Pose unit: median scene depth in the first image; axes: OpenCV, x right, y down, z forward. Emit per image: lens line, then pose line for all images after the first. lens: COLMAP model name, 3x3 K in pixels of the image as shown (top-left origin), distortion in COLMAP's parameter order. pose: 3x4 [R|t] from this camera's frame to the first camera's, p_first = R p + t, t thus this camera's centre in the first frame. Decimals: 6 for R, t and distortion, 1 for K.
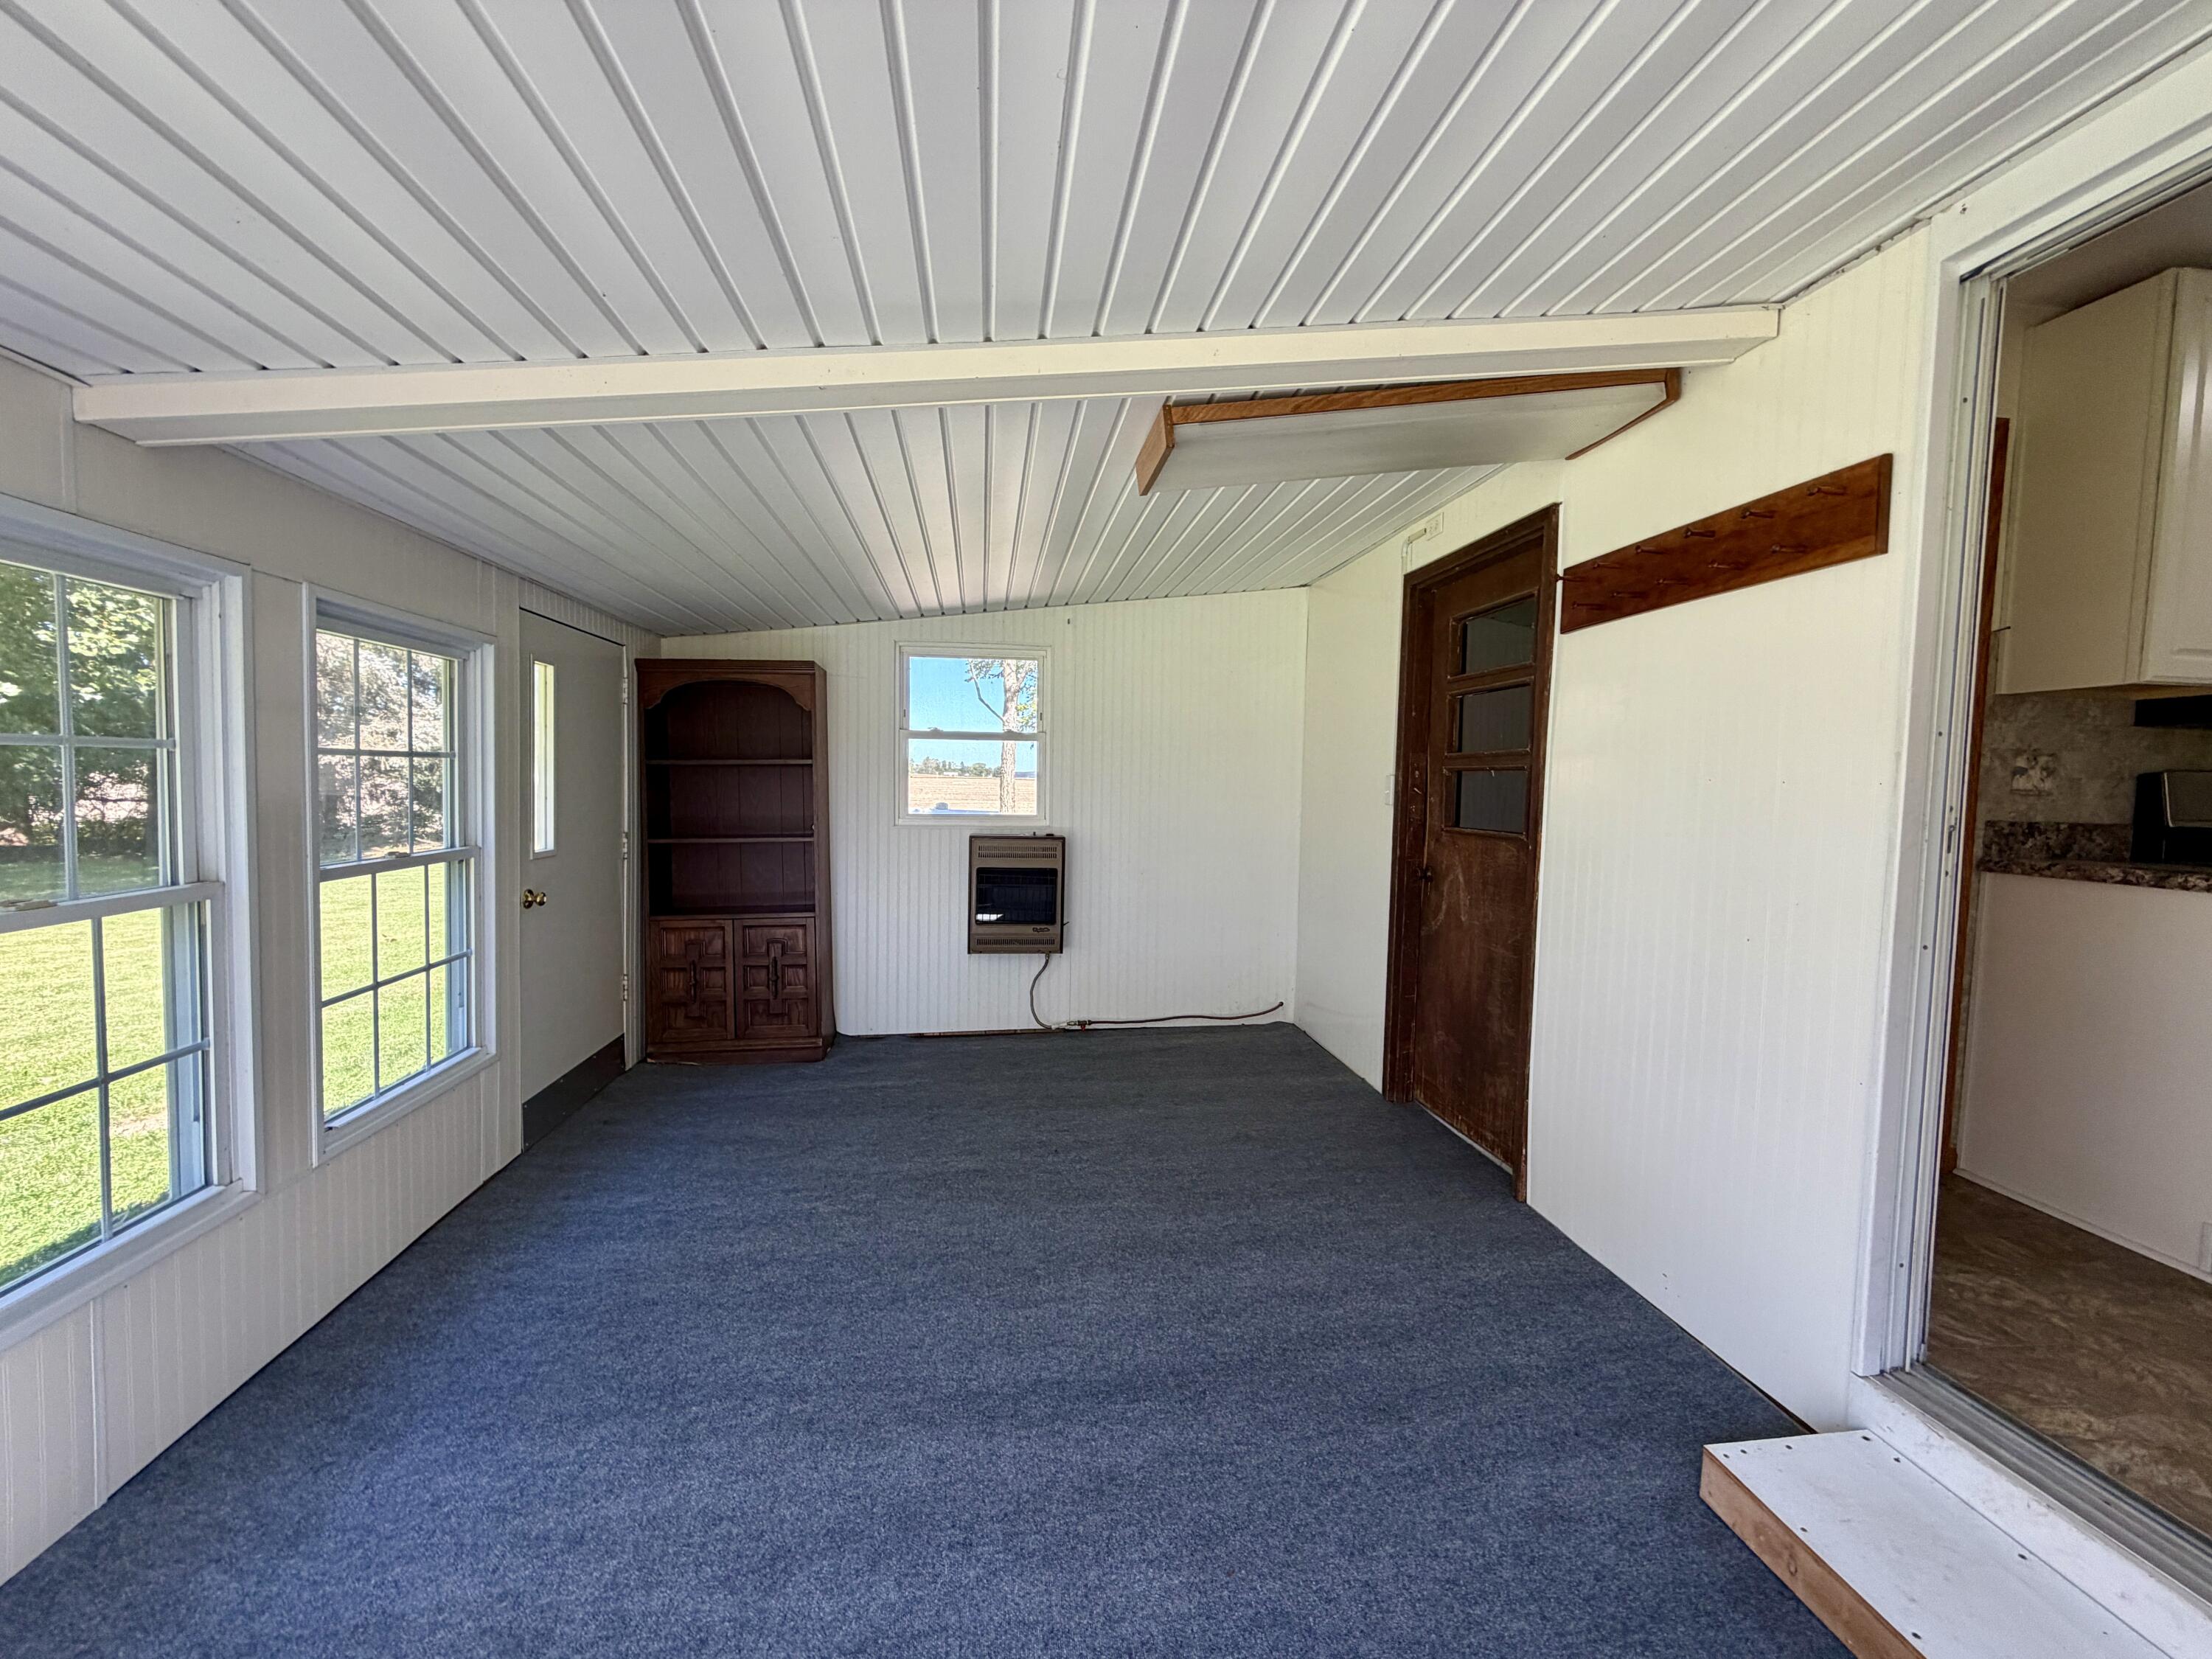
lens RADIAL K [[887.1, 0, 1106.0], [0, 887.1, 829.5], [0, 0, 1]] dist [0.000392, 0.000064]
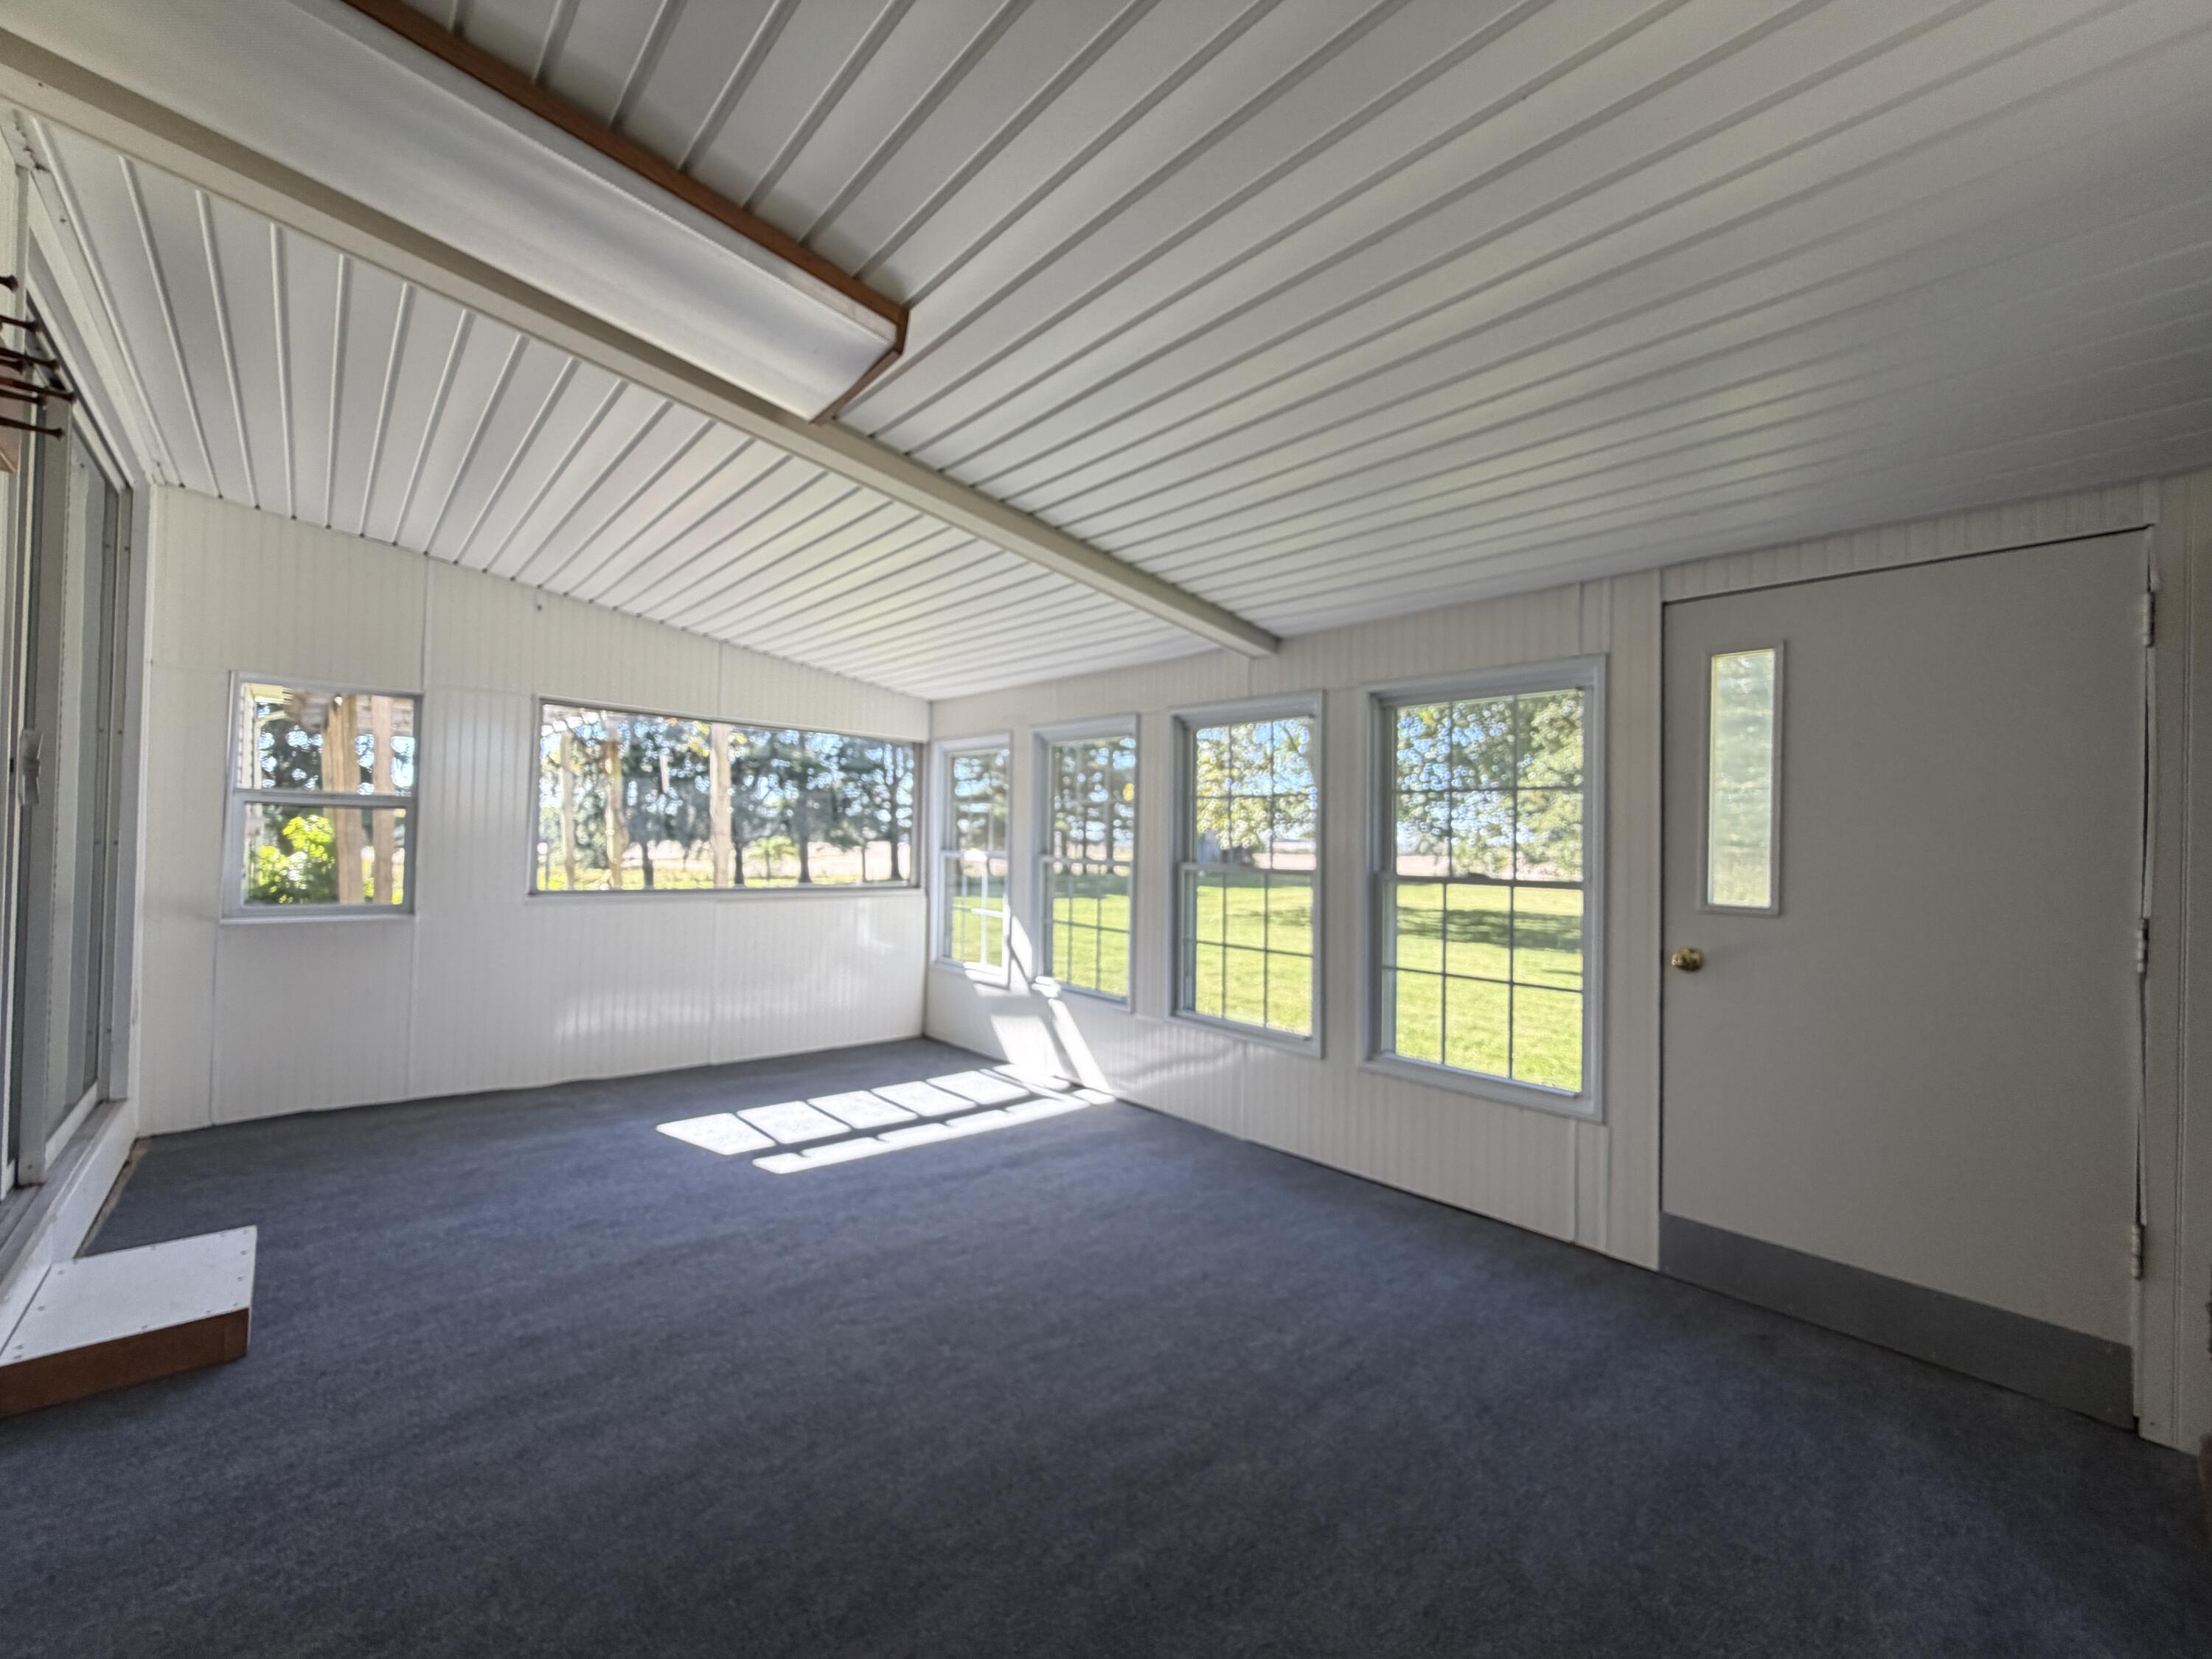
lens RADIAL K [[887.1, 0, 1106.0], [0, 887.1, 829.5], [0, 0, 1]] dist [0.000392, 0.000064]
pose [[-0.826136, -0.047274, -0.561484, 0.253836], [-0.069343, 0.997430, 0.018050, -0.018707], [0.559187, 0.053847, -0.827291, 1.507548]]
